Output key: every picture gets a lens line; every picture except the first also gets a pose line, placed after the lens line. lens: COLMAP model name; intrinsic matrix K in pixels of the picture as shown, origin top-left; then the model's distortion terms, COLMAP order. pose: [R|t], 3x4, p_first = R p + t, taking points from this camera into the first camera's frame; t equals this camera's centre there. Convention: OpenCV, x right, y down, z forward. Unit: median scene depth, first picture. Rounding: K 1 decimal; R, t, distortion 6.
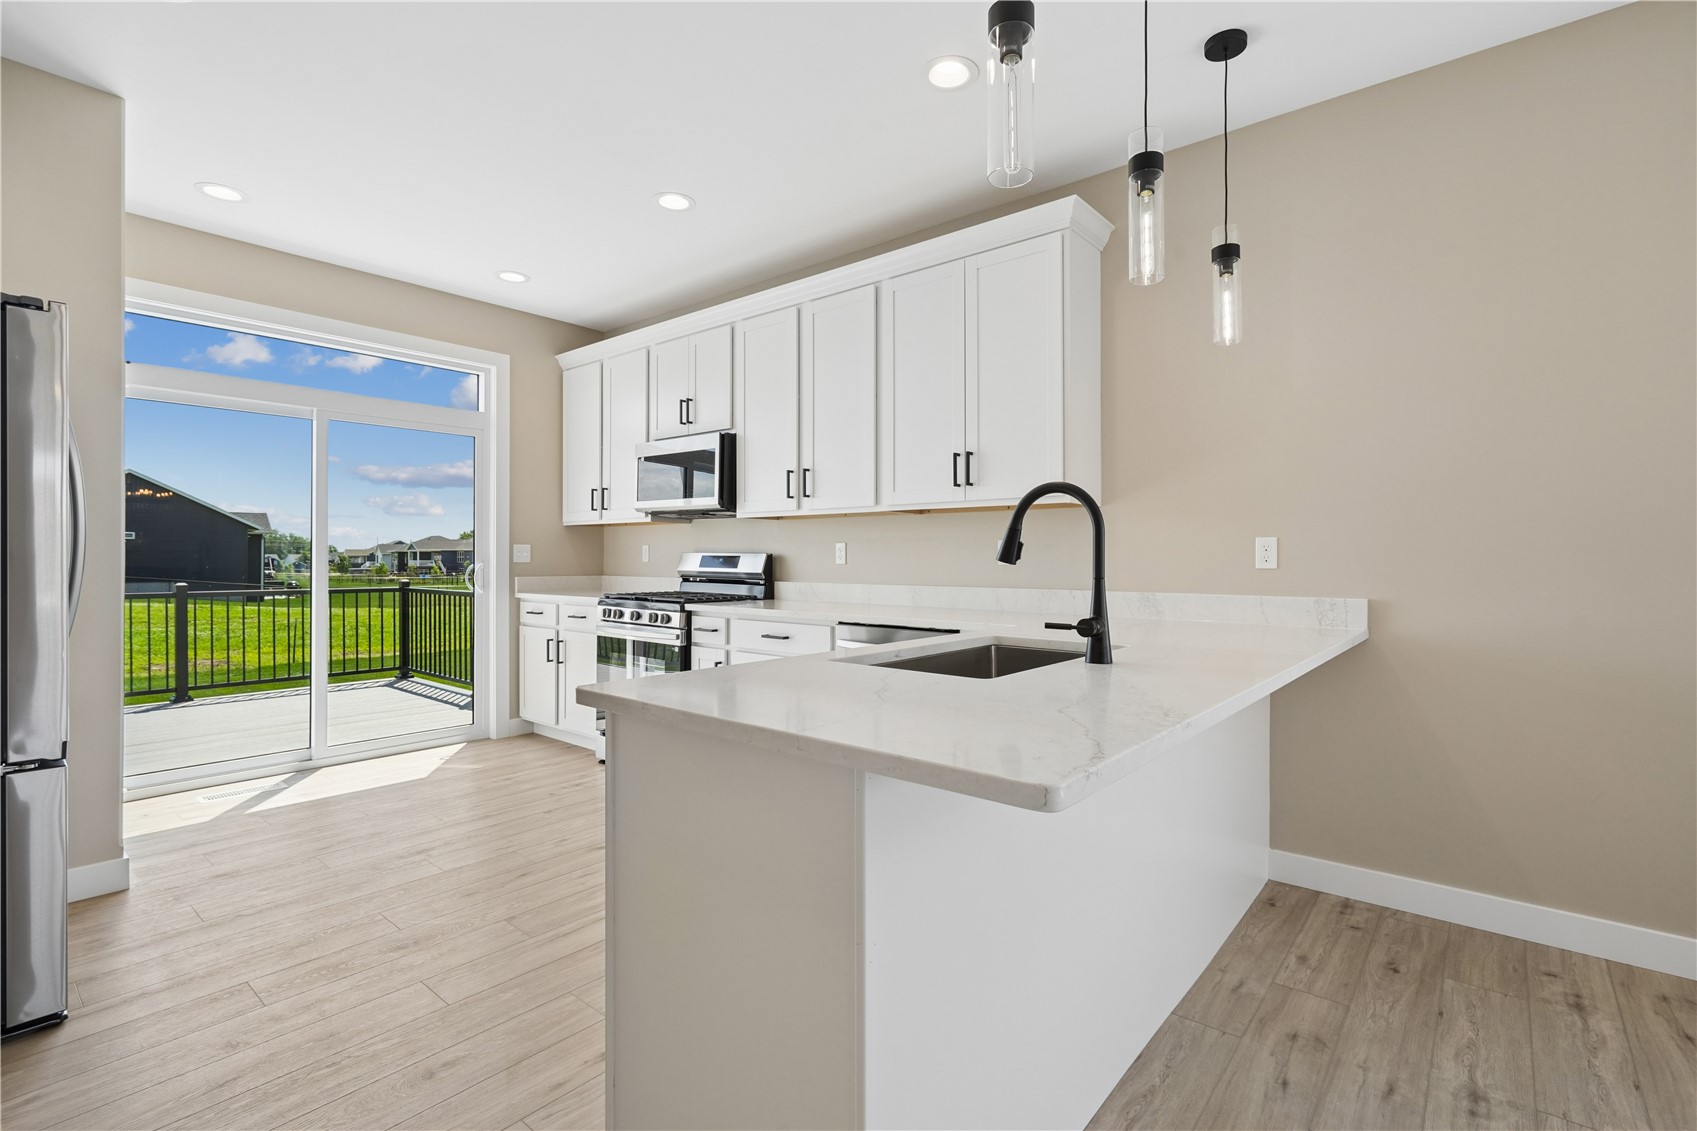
lens RADIAL K [[774.7, 0, 857.3], [0, 774.7, 555.5], [0, 0, 1]] dist [-0.002666, 0.001043]
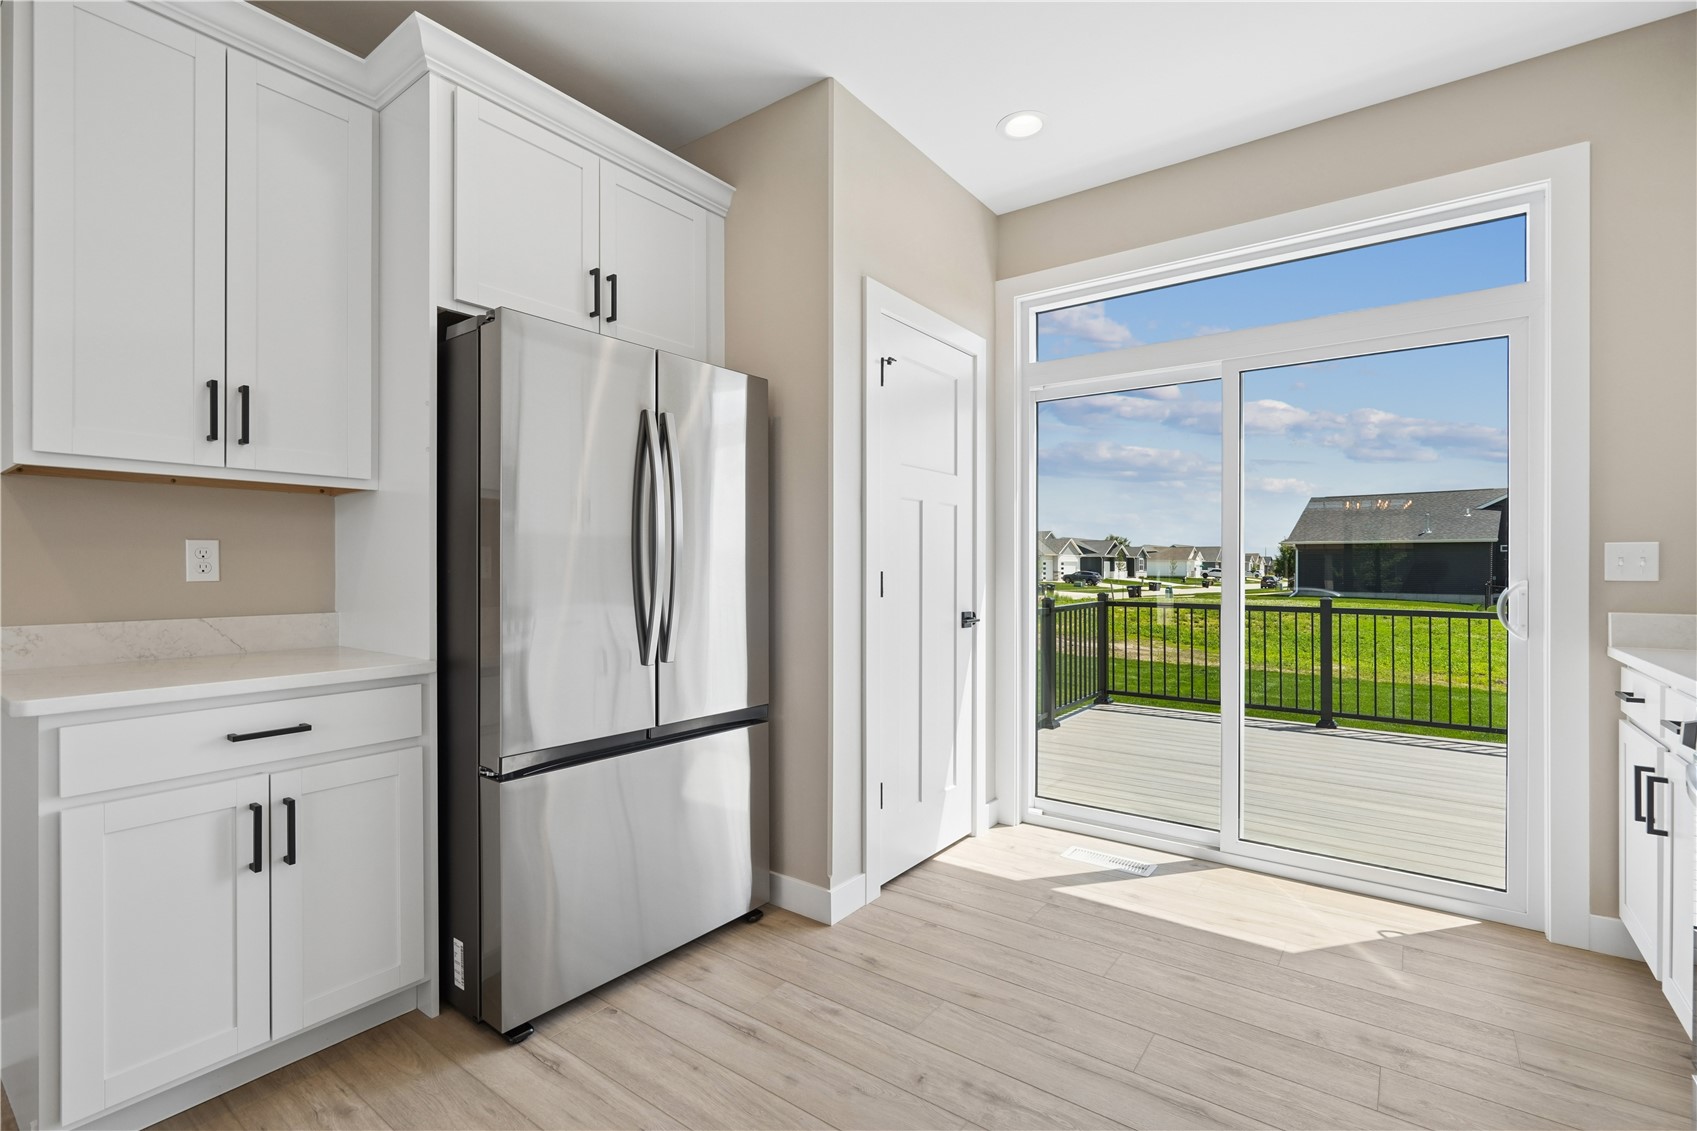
lens RADIAL K [[774.7, 0, 877.6], [0, 774.7, 564.7], [0, 0, 1]] dist [-0.002666, 0.001043]
pose [[0.073754, -0.001771, -0.997275, -0.013191], [-0.001691, 0.999997, -0.001901, 0.001628], [0.997275, 0.001826, 0.073751, 0.647083]]
